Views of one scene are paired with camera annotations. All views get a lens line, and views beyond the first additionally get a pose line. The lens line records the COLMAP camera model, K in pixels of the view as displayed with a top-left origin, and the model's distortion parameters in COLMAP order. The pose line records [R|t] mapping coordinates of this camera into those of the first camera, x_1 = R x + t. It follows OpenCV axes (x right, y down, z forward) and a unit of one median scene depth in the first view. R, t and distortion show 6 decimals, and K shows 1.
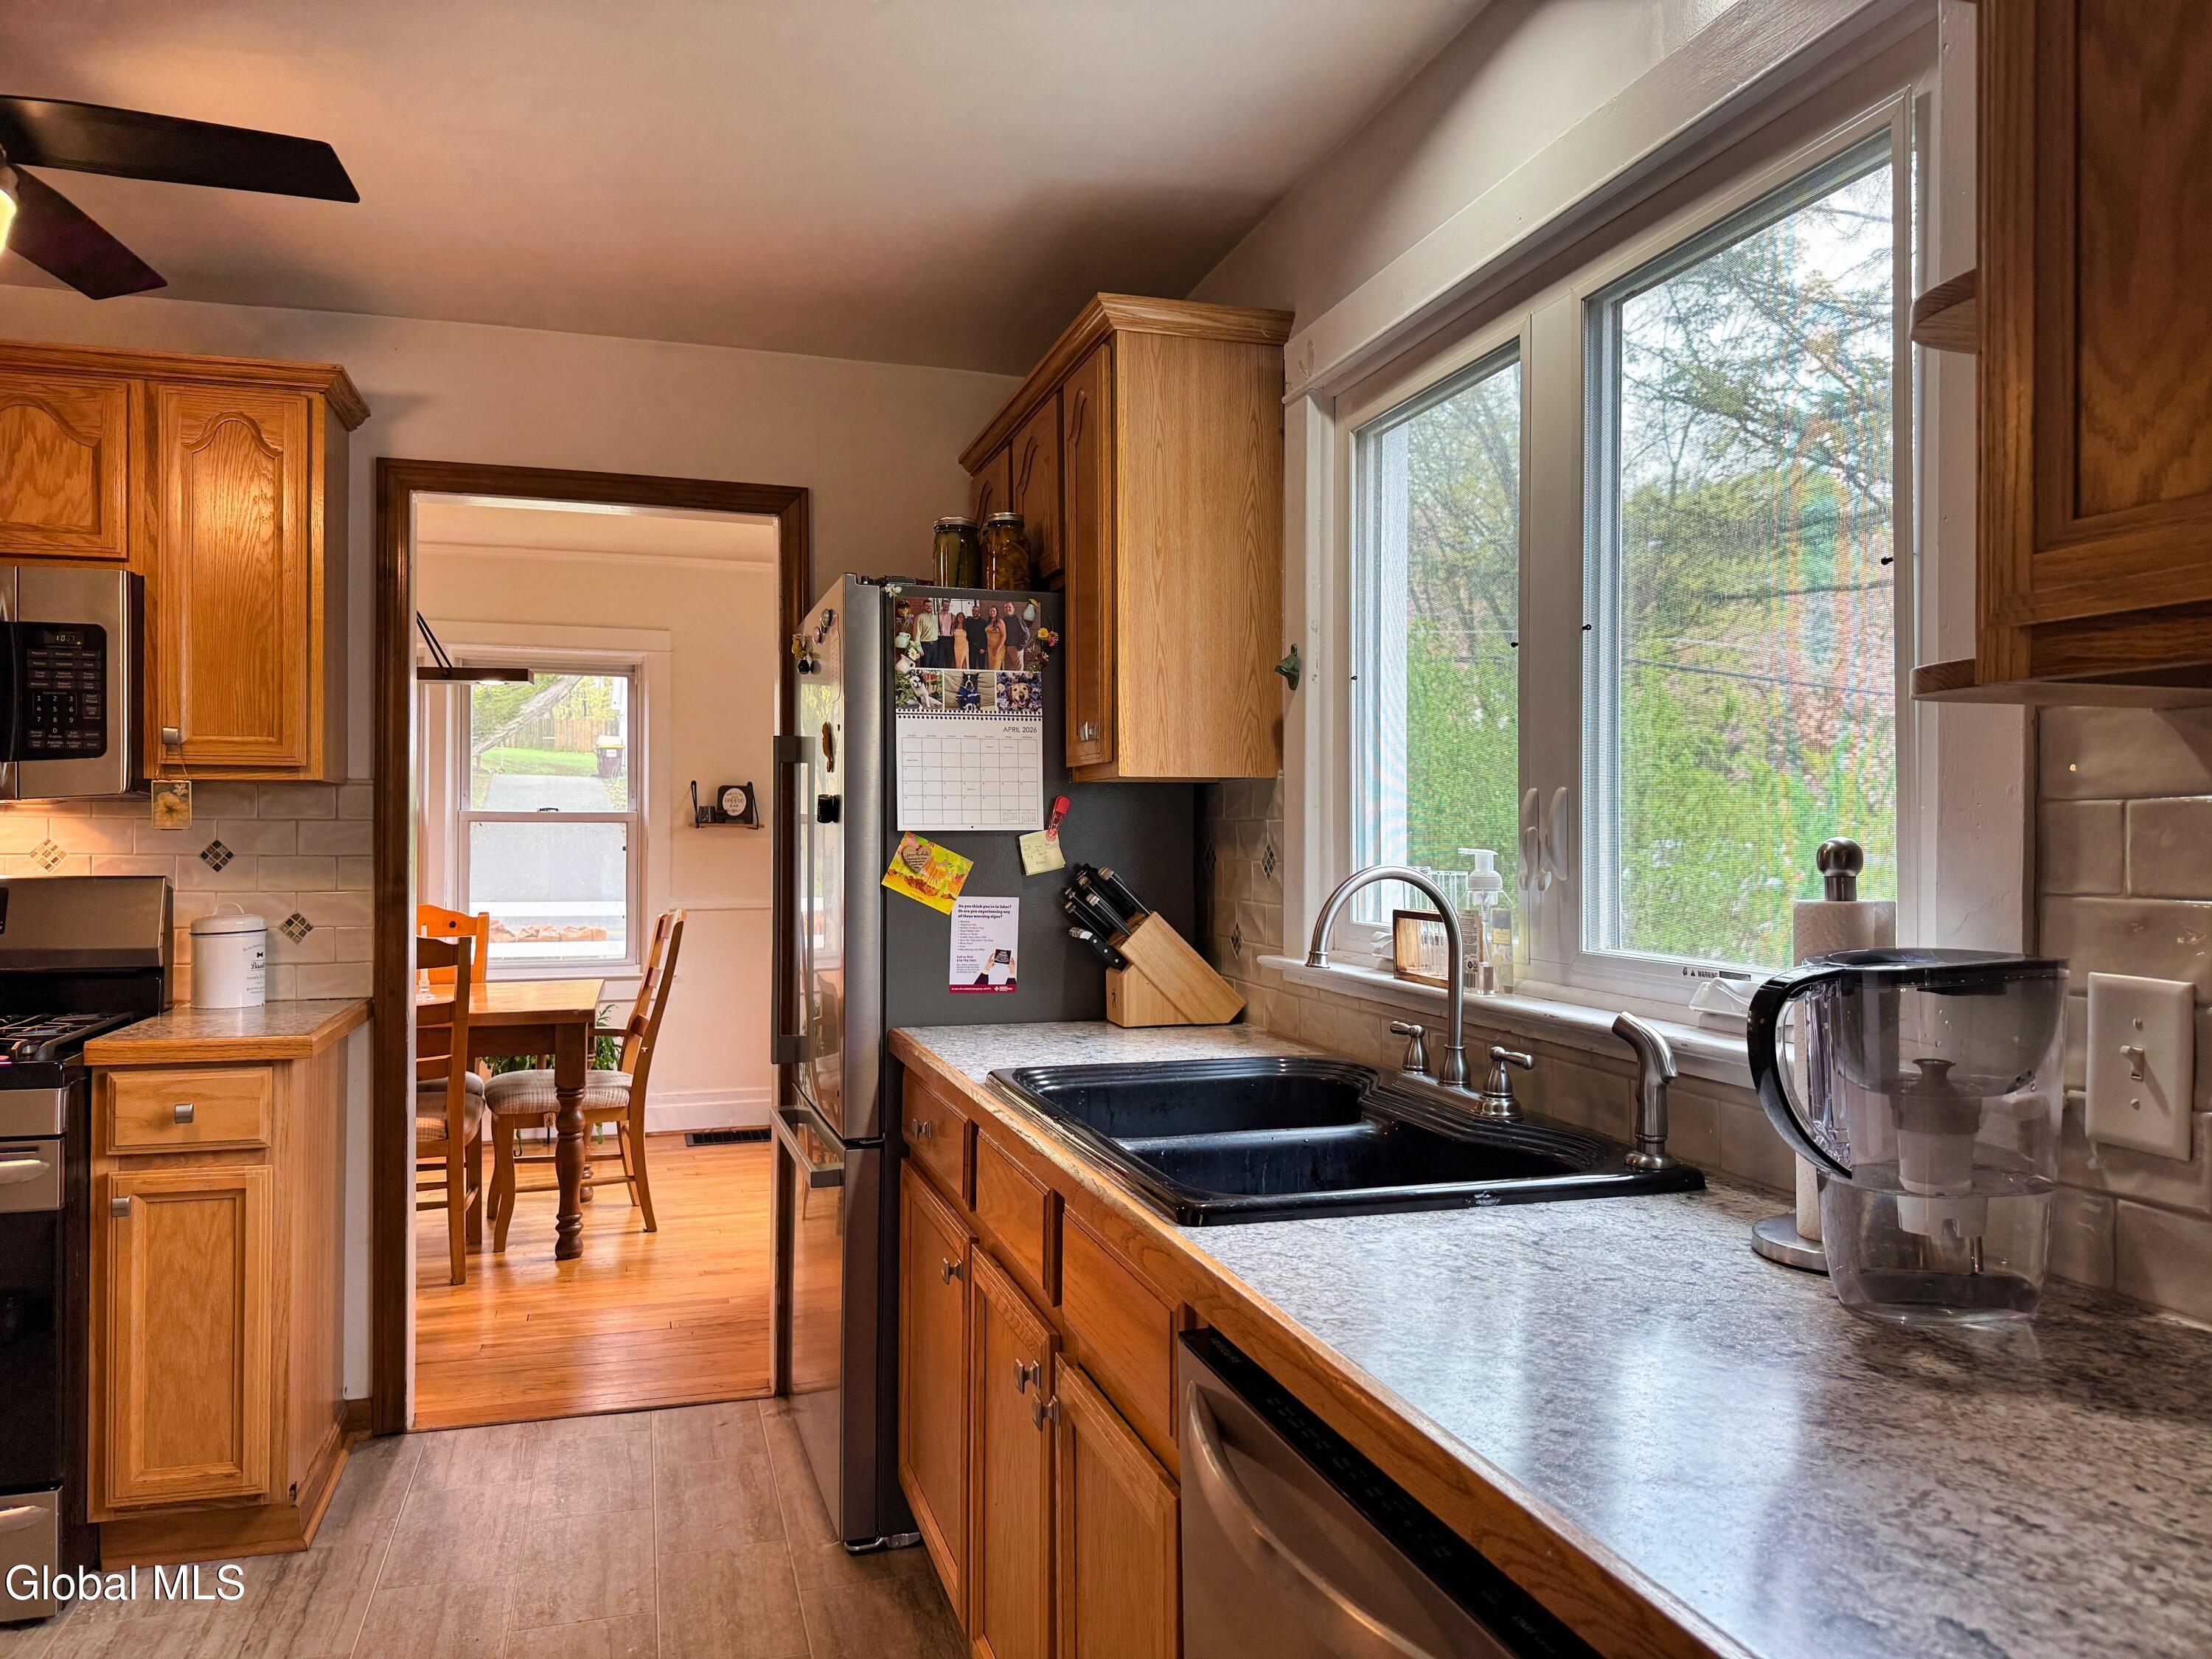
lens RADIAL K [[1555.3, 0, 1116.6], [0, 1555.3, 830.2], [0, 0, 1]] dist [0.090862, -0.107190]
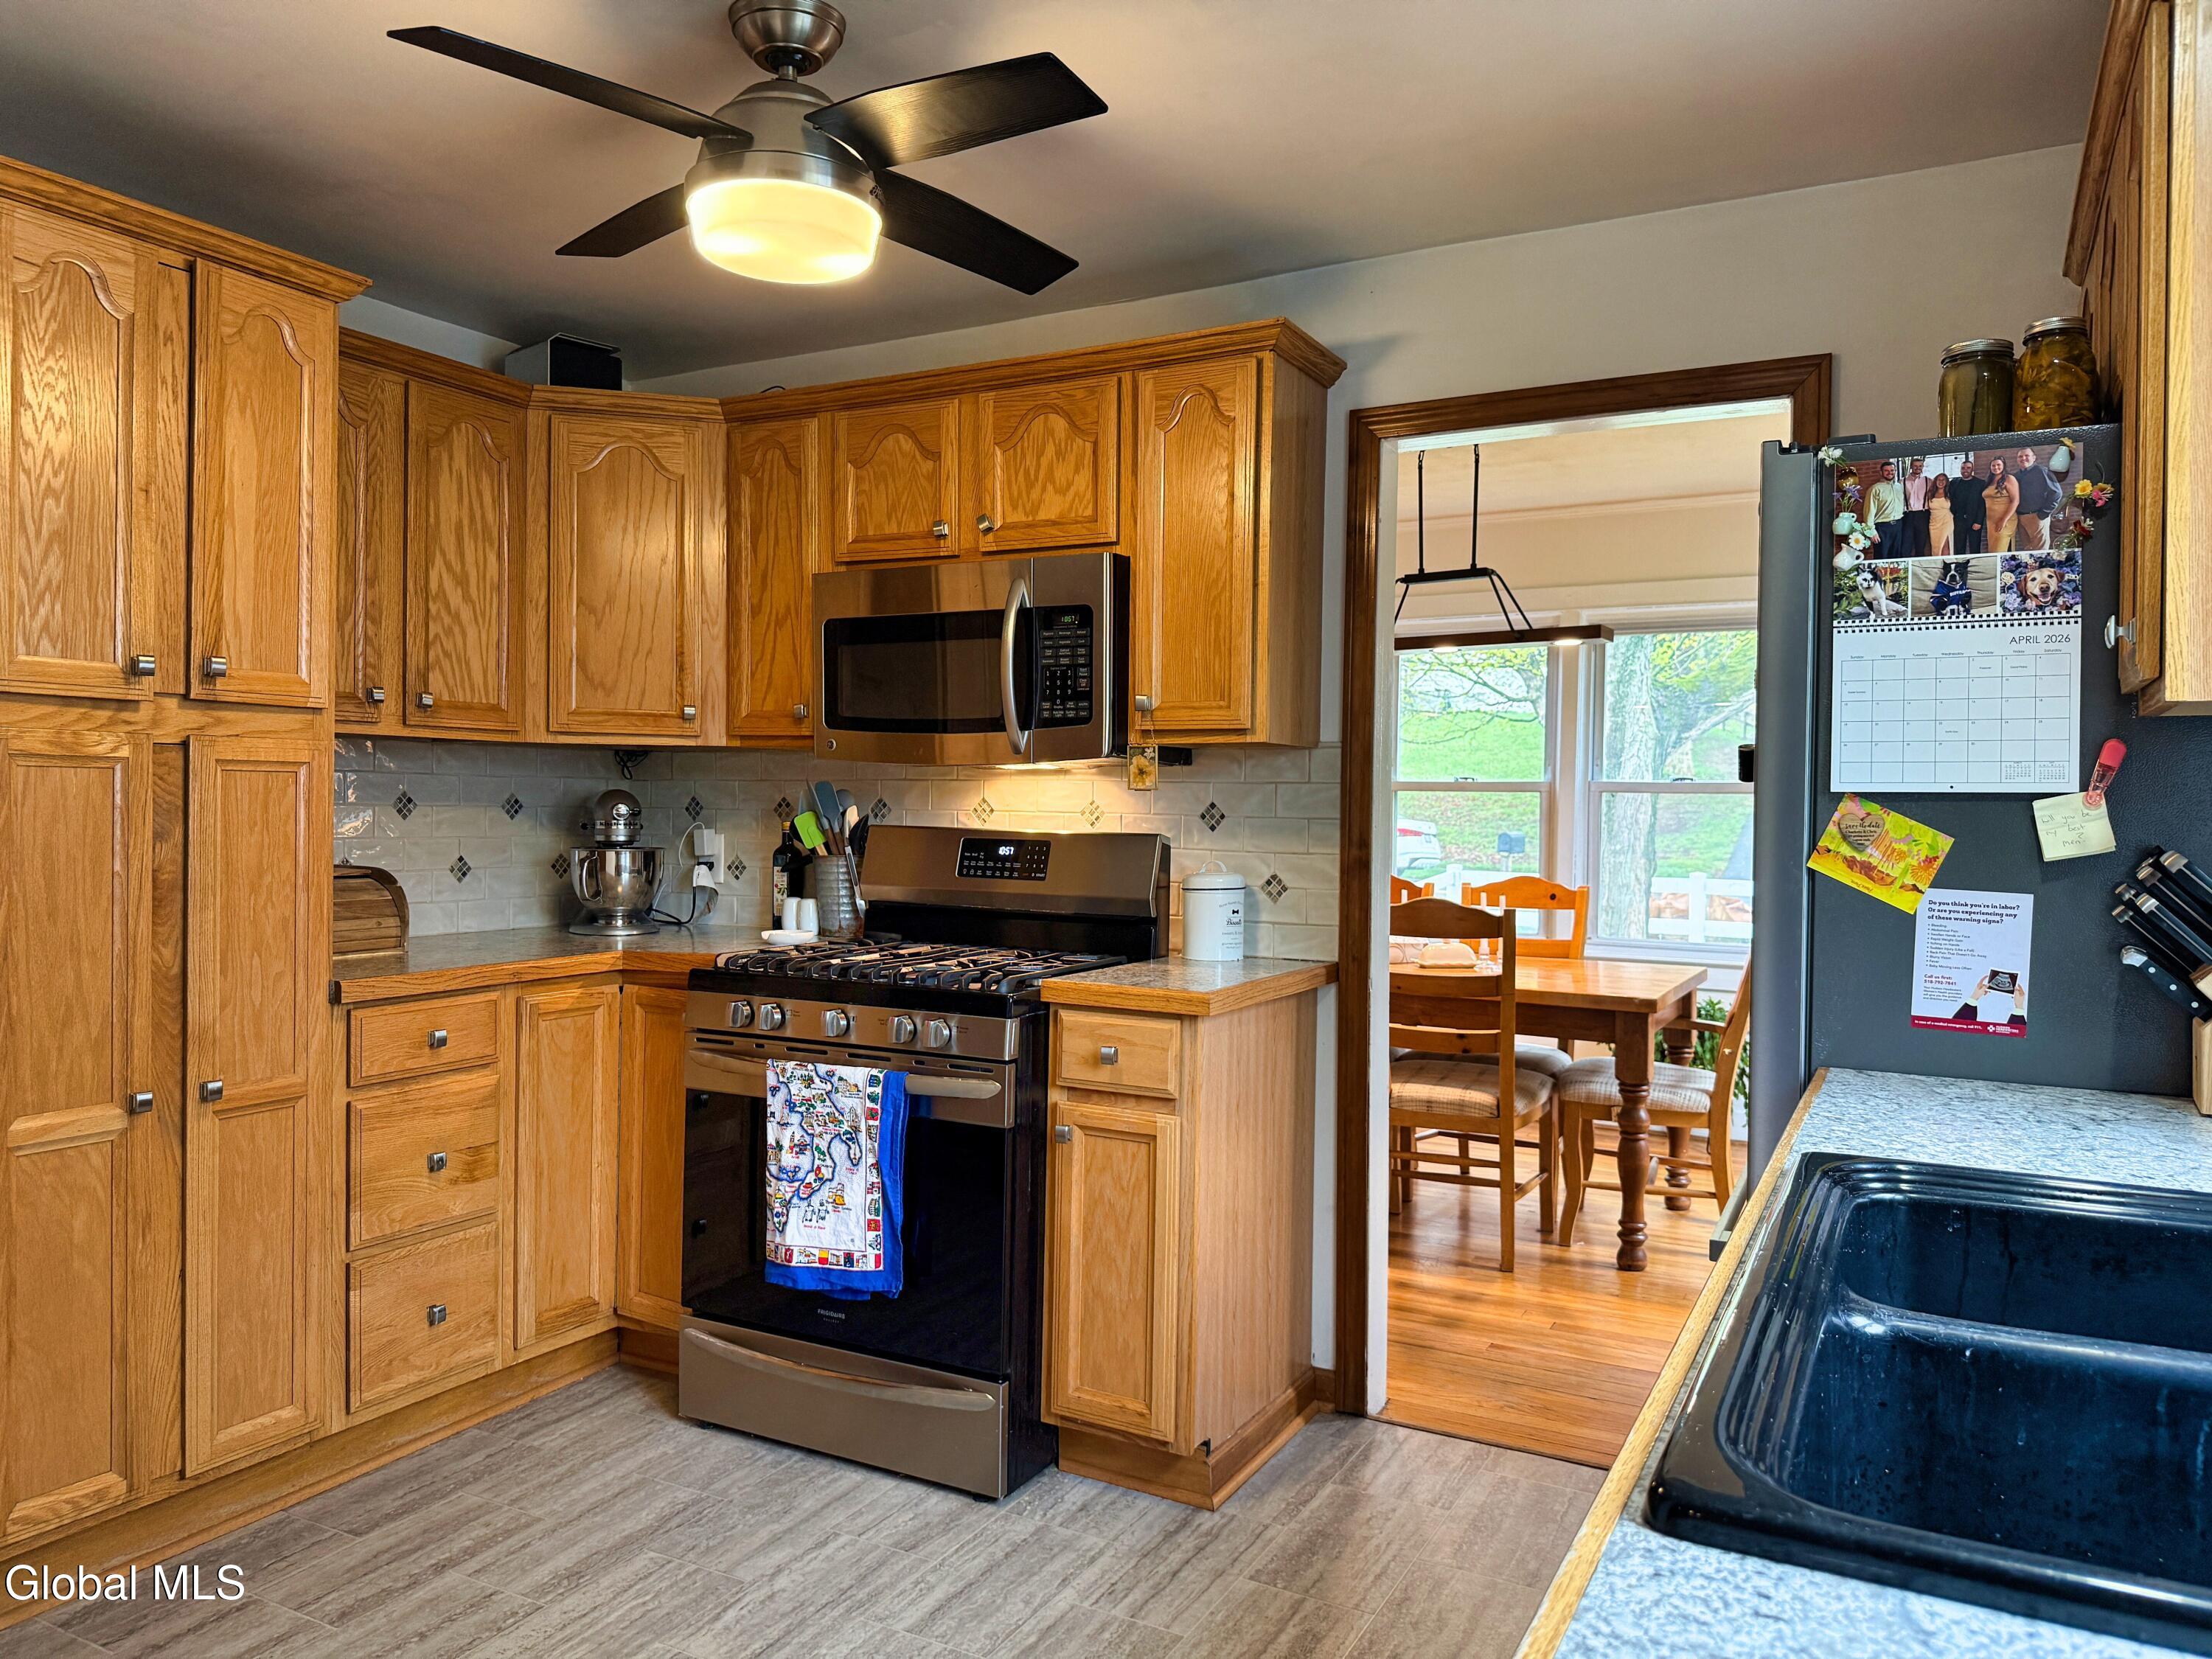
lens RADIAL K [[1555.3, 0, 1111.0], [0, 1555.3, 819.9], [0, 0, 1]] dist [0.090862, -0.107190]
pose [[0.700687, 0.015398, -0.713303, 0.142073], [-0.010250, 0.999881, 0.011515, 0.008097], [0.713395, -0.000757, 0.700761, 0.250701]]
